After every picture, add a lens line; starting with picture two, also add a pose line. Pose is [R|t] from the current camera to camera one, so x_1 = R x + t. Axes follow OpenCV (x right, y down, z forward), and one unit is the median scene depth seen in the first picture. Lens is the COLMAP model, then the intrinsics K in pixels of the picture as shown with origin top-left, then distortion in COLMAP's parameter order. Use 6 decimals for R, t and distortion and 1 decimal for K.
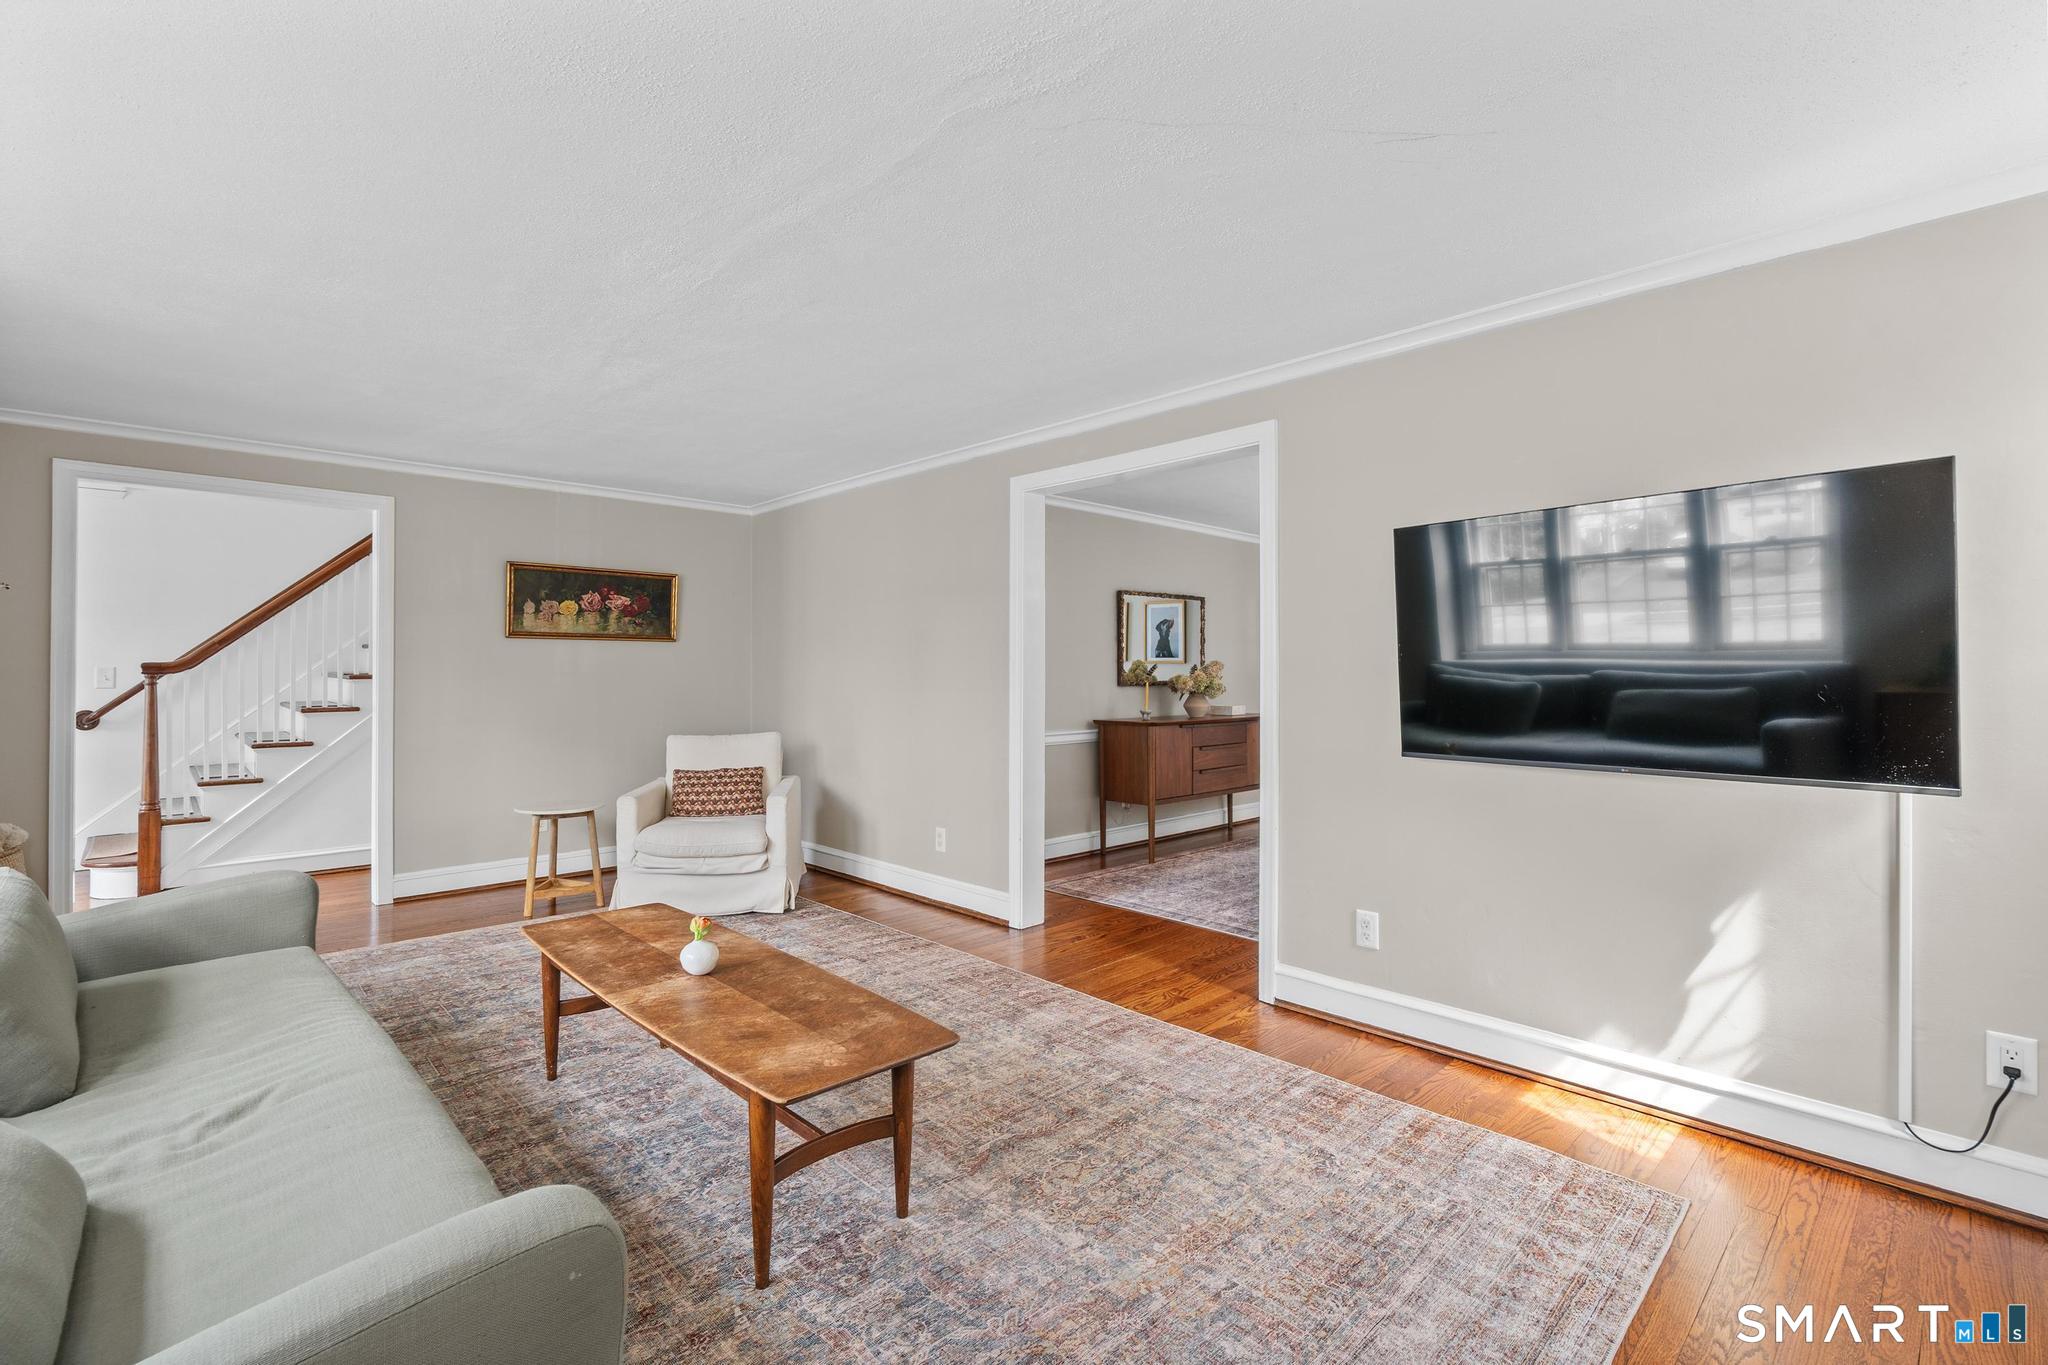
lens RADIAL K [[926.1, 0, 1026.9], [0, 926.1, 671.1], [0, 0, 1]] dist [-0.011264, 0.004105]
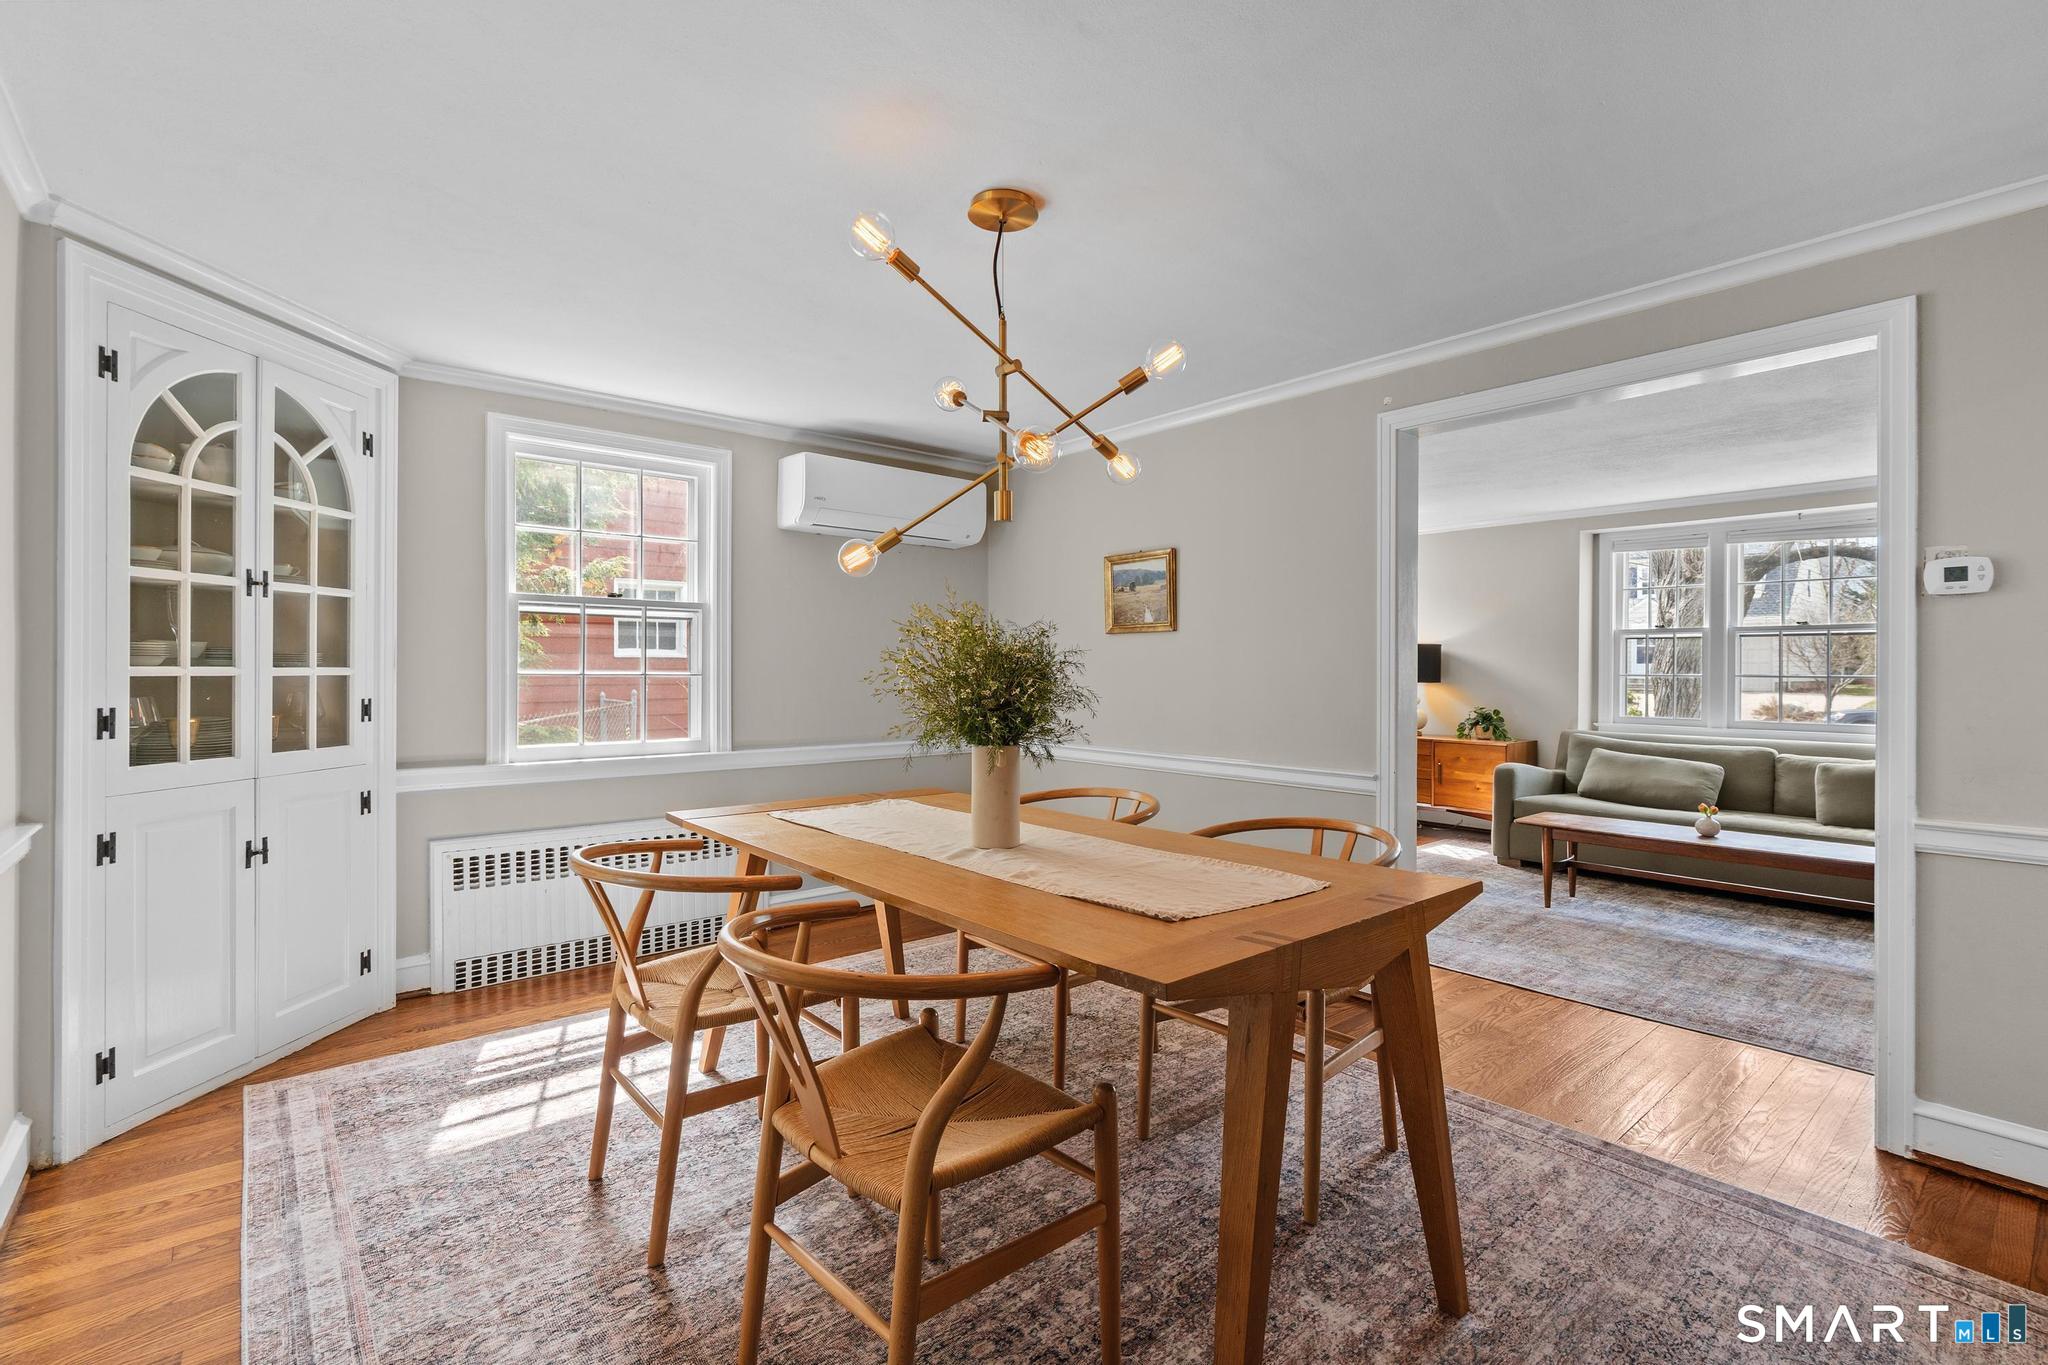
lens RADIAL K [[926.1, 0, 1015.9], [0, 926.1, 669.9], [0, 0, 1]] dist [-0.011264, 0.004105]
pose [[-0.998695, -0.010688, 0.049931, 0.795561], [-0.010394, 0.999927, 0.006151, -0.005338], [-0.049993, 0.005624, -0.998734, 2.494687]]
